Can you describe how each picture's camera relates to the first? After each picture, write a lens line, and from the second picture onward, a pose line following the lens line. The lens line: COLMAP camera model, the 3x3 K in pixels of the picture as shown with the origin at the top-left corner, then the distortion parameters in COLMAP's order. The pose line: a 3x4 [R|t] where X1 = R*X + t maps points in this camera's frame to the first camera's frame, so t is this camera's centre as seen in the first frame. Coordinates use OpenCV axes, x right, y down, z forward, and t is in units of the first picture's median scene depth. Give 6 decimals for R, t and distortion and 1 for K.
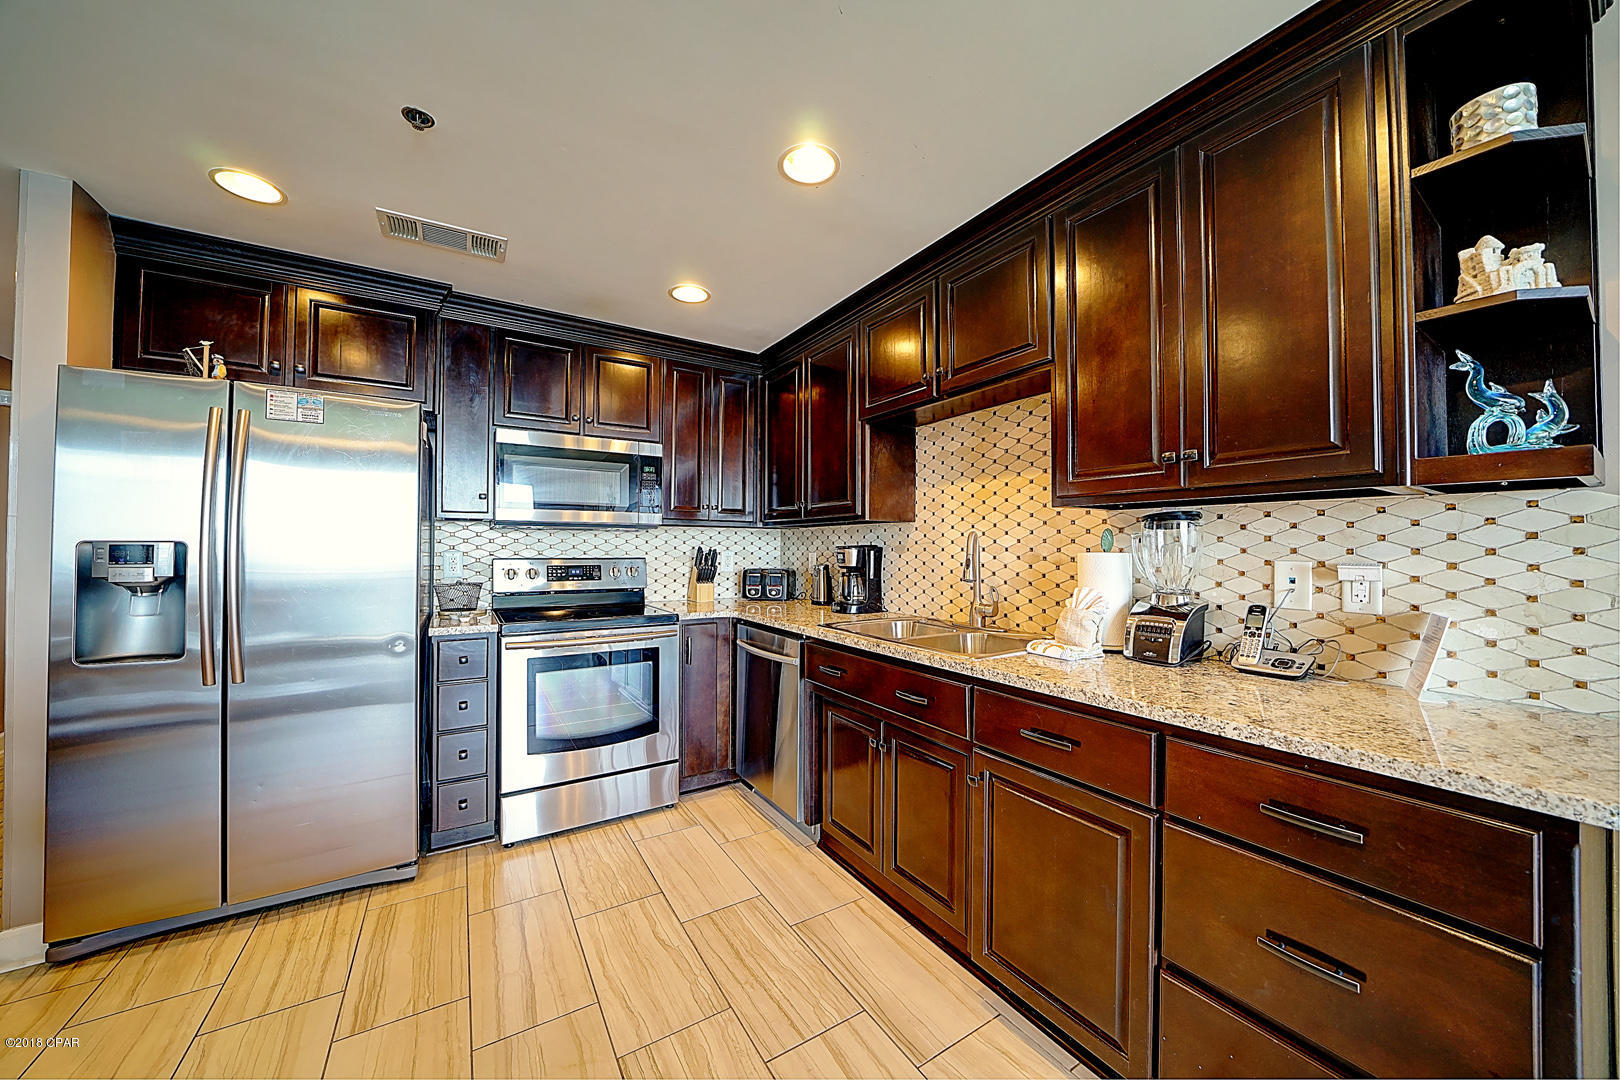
lens RADIAL K [[573.8, 0, 810.0], [0, 573.8, 540.0], [0, 0, 1]] dist [-0.013602, 0.000073]
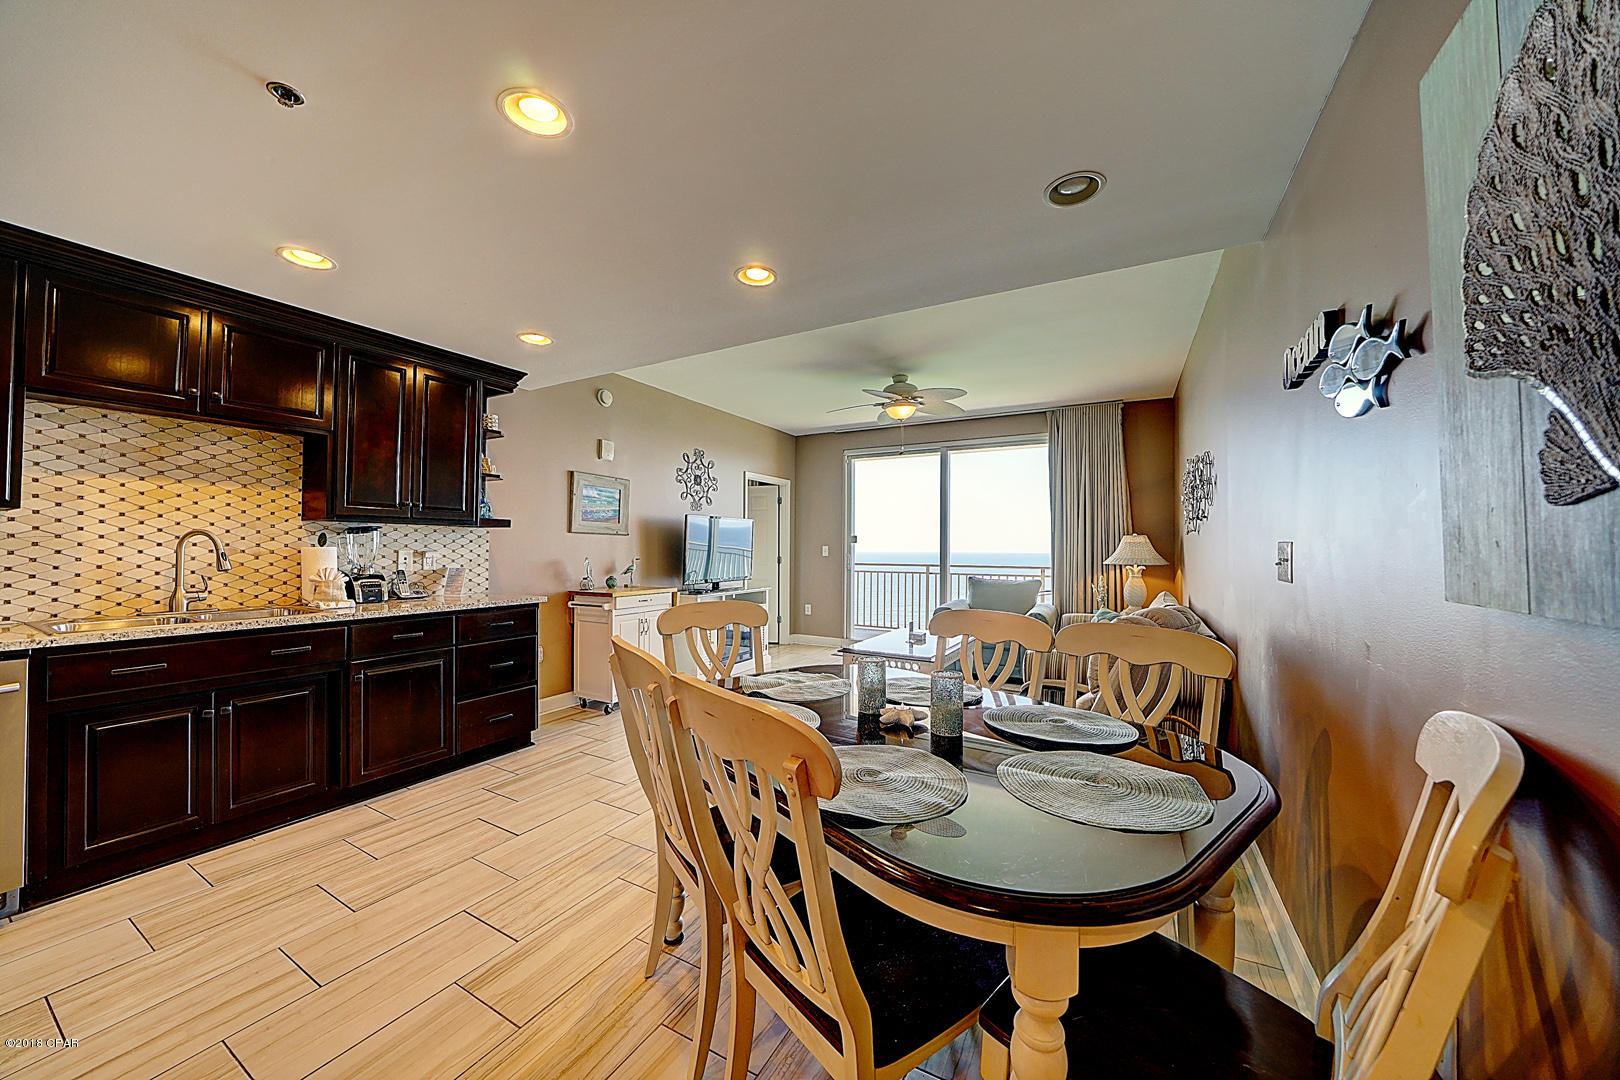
lens RADIAL K [[561.2, 0, 810.0], [0, 561.2, 540.0], [0, 0, 1]] dist [-0.021074, 0.000165]
pose [[-0.487682, 0.006431, 0.872998, -1.454871], [-0.018966, 0.999659, -0.017959, 0.003229], [-0.872815, -0.025316, -0.487394, 0.497870]]
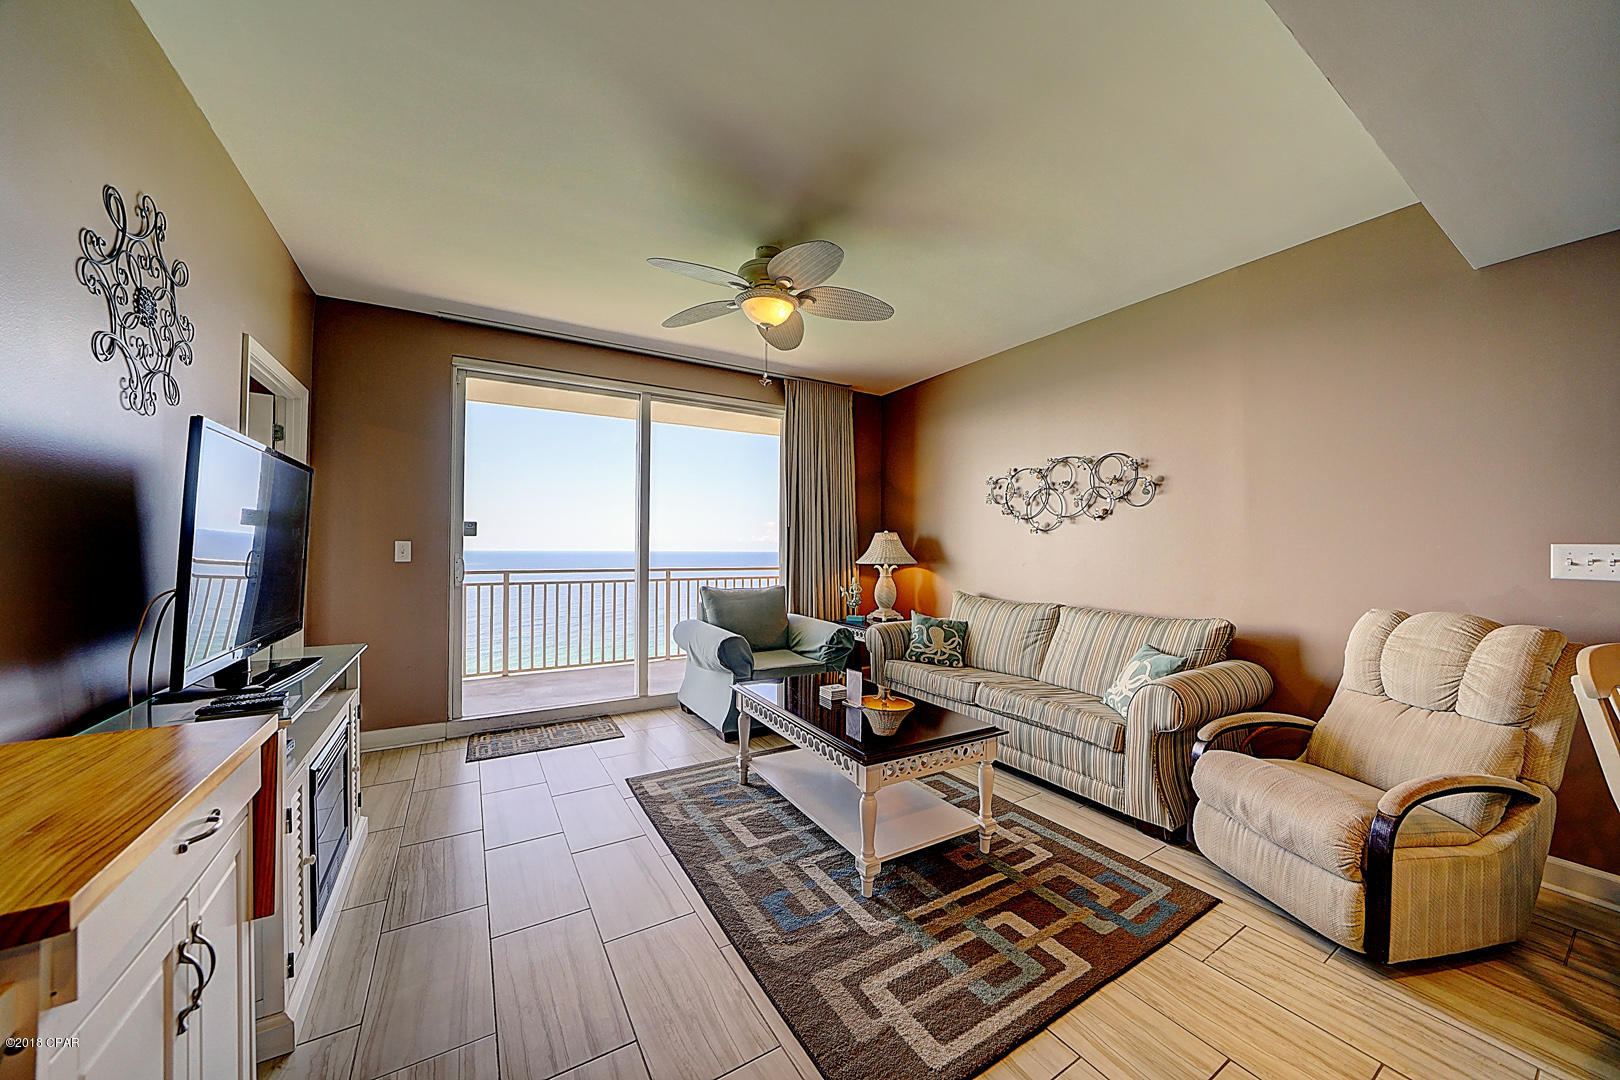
lens RADIAL K [[561.2, 0, 810.0], [0, 561.2, 540.0], [0, 0, 1]] dist [-0.021074, 0.000165]
pose [[-0.999941, -0.008113, 0.007240, 0.372439], [-0.008304, 0.999607, -0.026792, 0.007696], [-0.007019, -0.026851, -0.999615, 0.376412]]
